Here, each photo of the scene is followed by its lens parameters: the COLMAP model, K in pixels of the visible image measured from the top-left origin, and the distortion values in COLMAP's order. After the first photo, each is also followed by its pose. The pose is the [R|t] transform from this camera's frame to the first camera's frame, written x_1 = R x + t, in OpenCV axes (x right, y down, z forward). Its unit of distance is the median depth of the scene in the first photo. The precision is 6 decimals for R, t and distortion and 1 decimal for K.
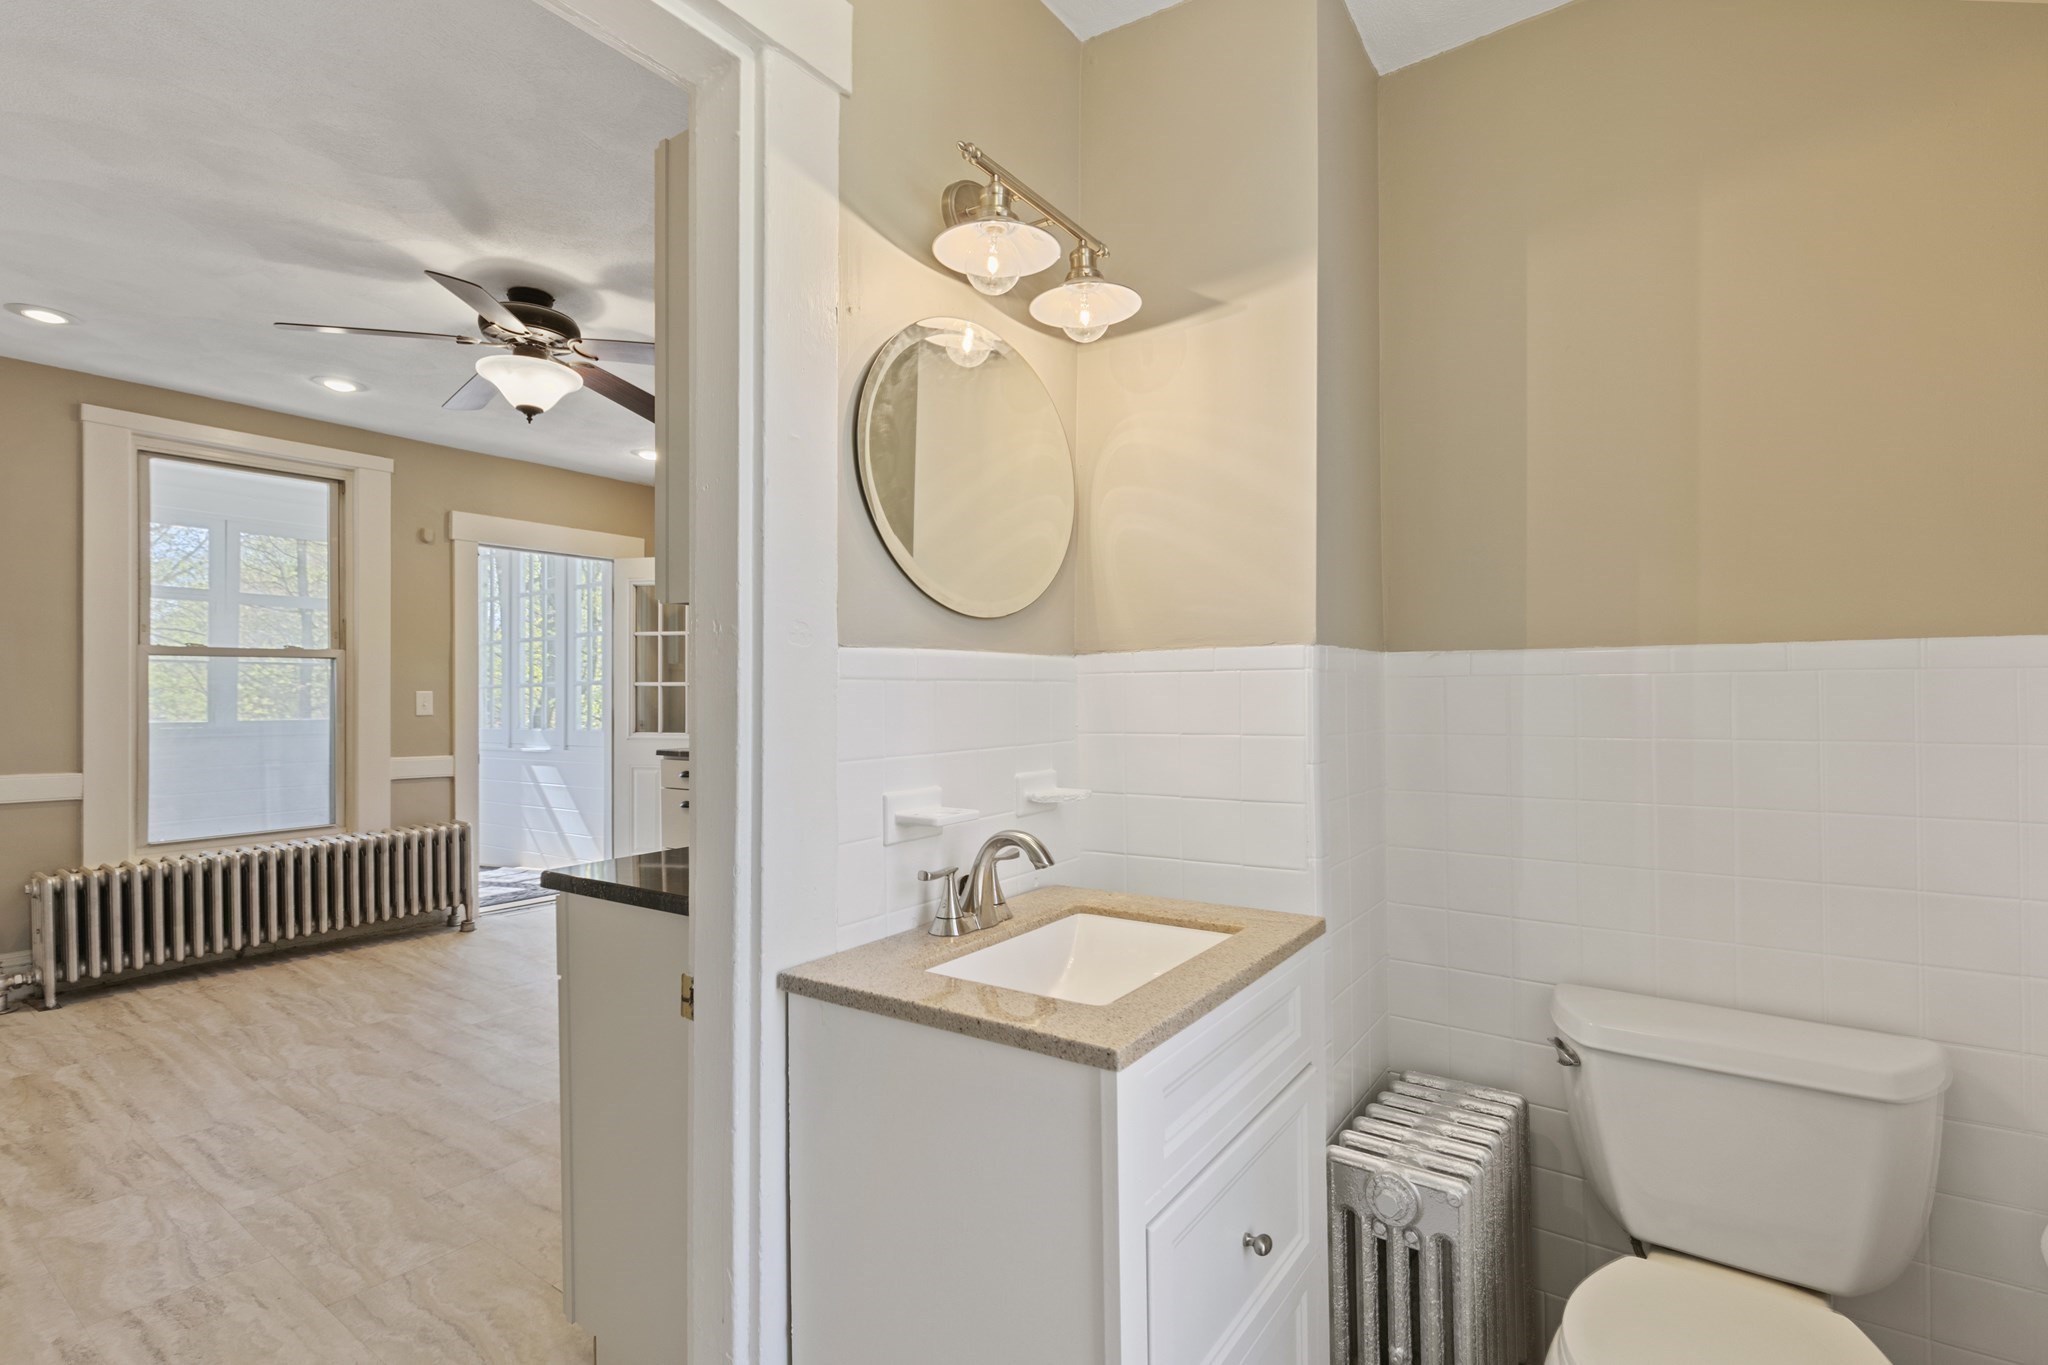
lens RADIAL K [[949.9, 0, 1024.4], [0, 949.9, 681.7], [0, 0, 1]] dist [0.000747, -0.000995]
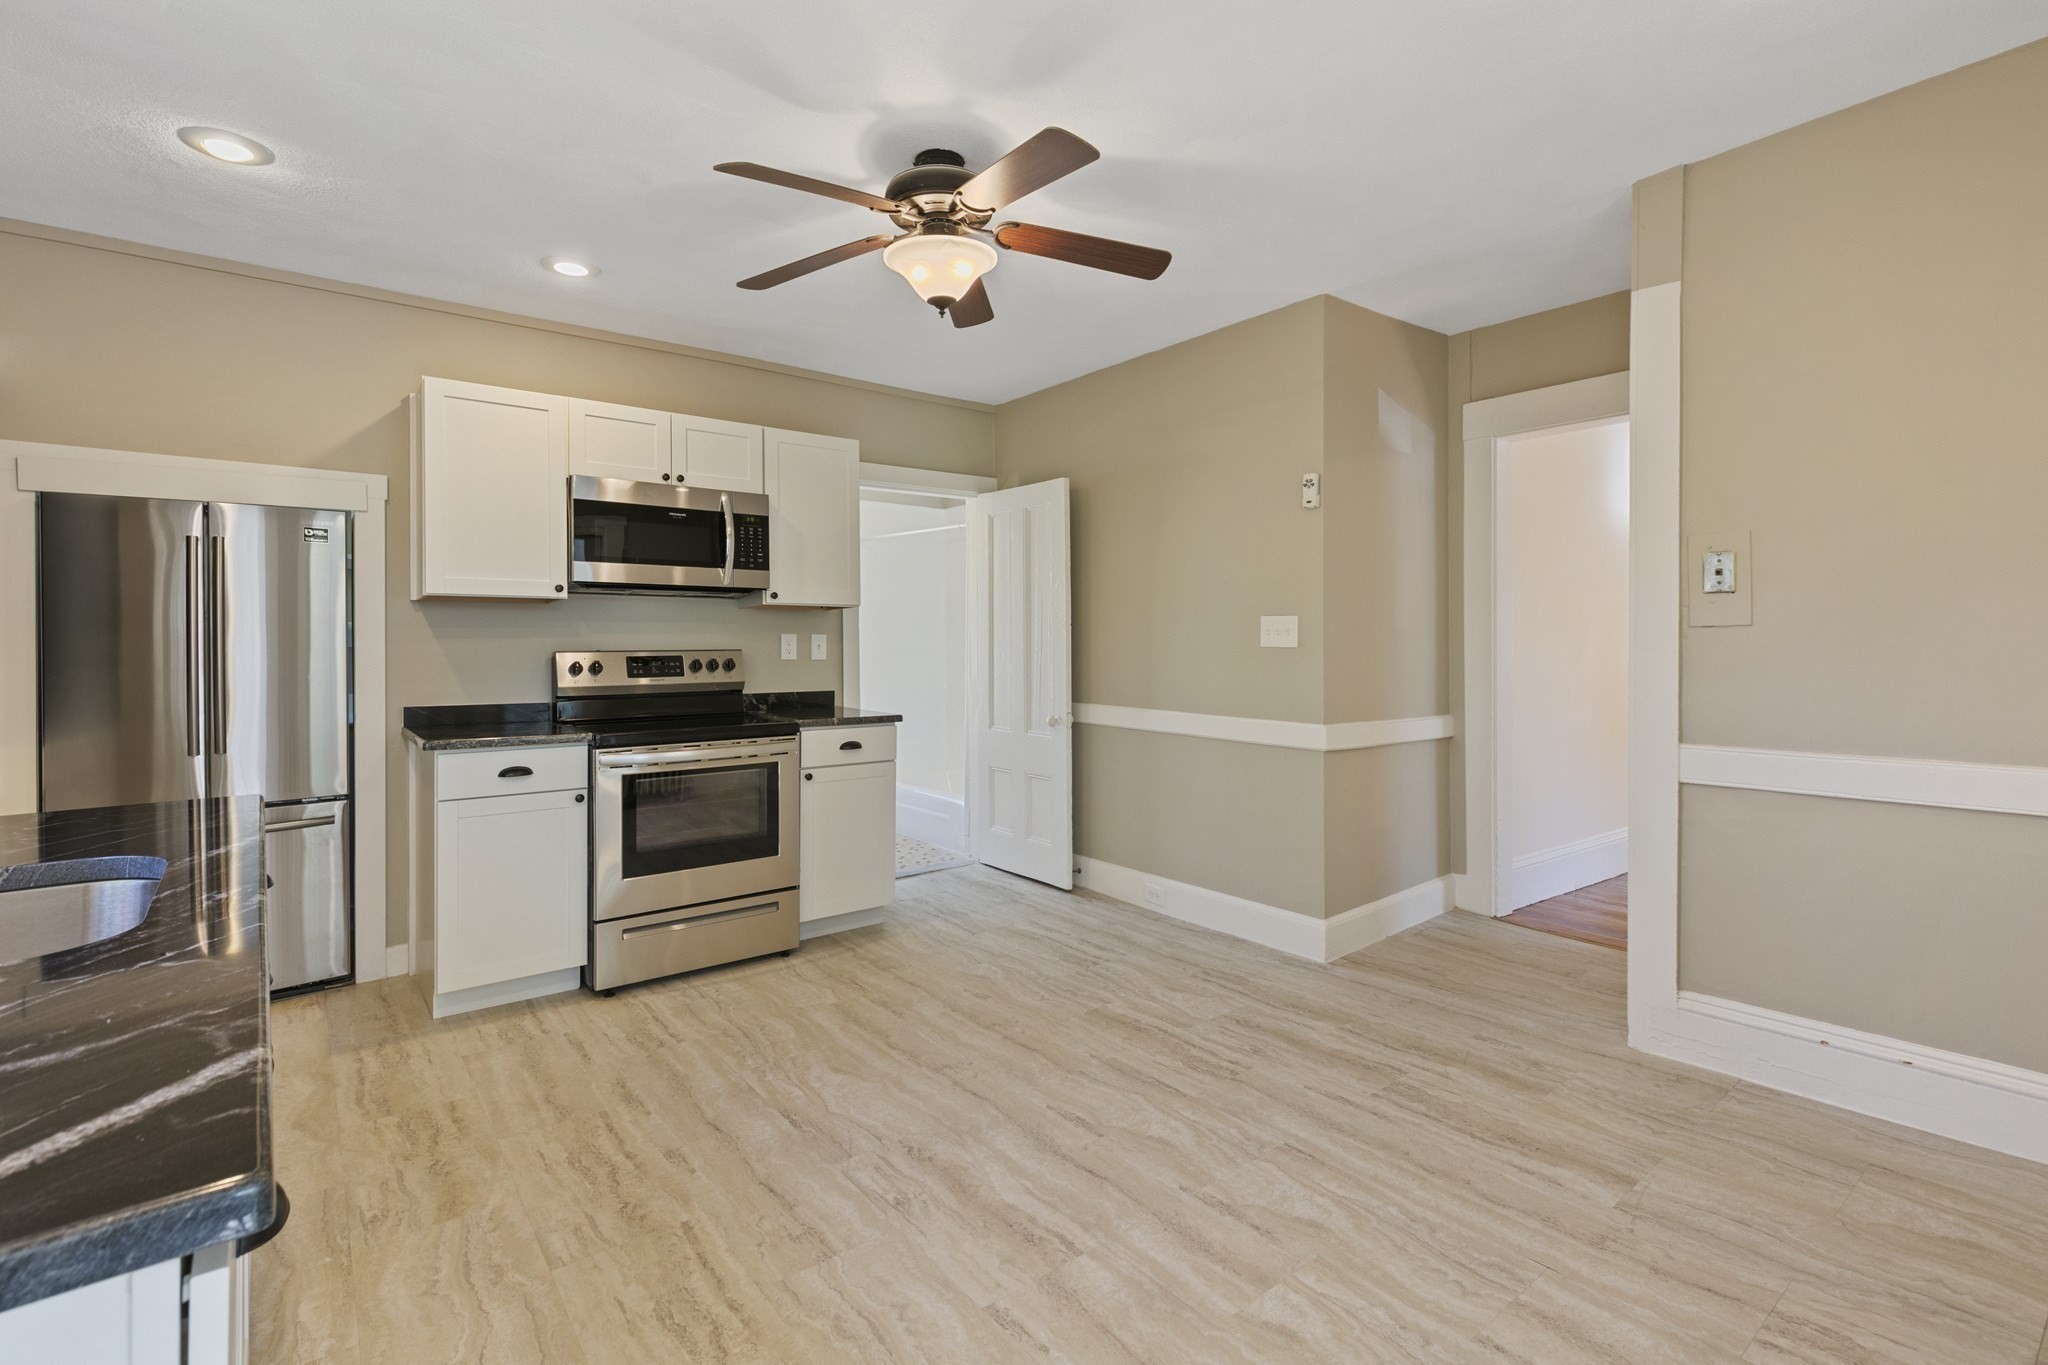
lens RADIAL K [[949.9, 0, 1024.5], [0, 949.9, 674.7], [0, 0, 1]] dist [0.000747, -0.000995]
pose [[-0.959176, -0.003626, 0.282786, -0.862656], [0.003945, 0.999649, 0.026200, 0.024729], [-0.282782, 0.026247, -0.958825, 1.865949]]
